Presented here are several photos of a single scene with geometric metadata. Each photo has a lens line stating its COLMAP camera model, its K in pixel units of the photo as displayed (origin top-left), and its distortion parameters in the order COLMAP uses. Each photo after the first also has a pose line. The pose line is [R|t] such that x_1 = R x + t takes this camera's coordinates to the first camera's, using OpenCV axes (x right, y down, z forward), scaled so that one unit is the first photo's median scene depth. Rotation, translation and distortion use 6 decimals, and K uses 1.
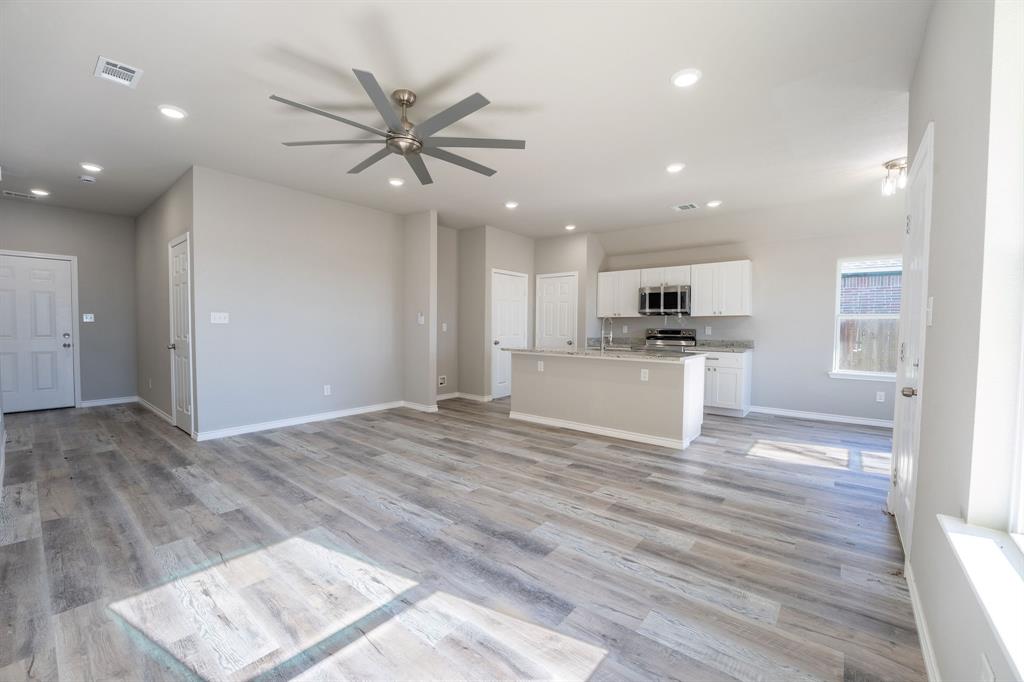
lens RADIAL K [[413.9, 0, 512.0], [0, 413.9, 341.0], [0, 0, 1]] dist [-0.019201, 0.000204]
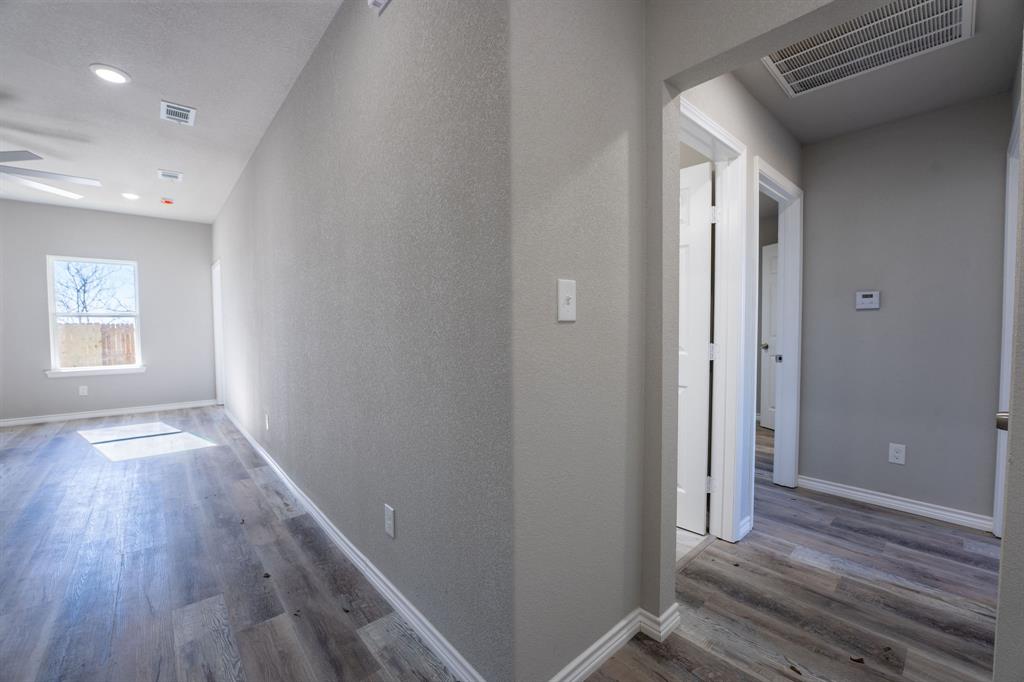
lens RADIAL K [[413.9, 0, 512.0], [0, 413.9, 341.0], [0, 0, 1]] dist [-0.019201, 0.000204]
pose [[-0.987013, -0.010955, 0.160265, -1.351078], [0.001841, 0.996835, 0.079477, -0.069273], [-0.160628, 0.078740, -0.983869, 1.306084]]
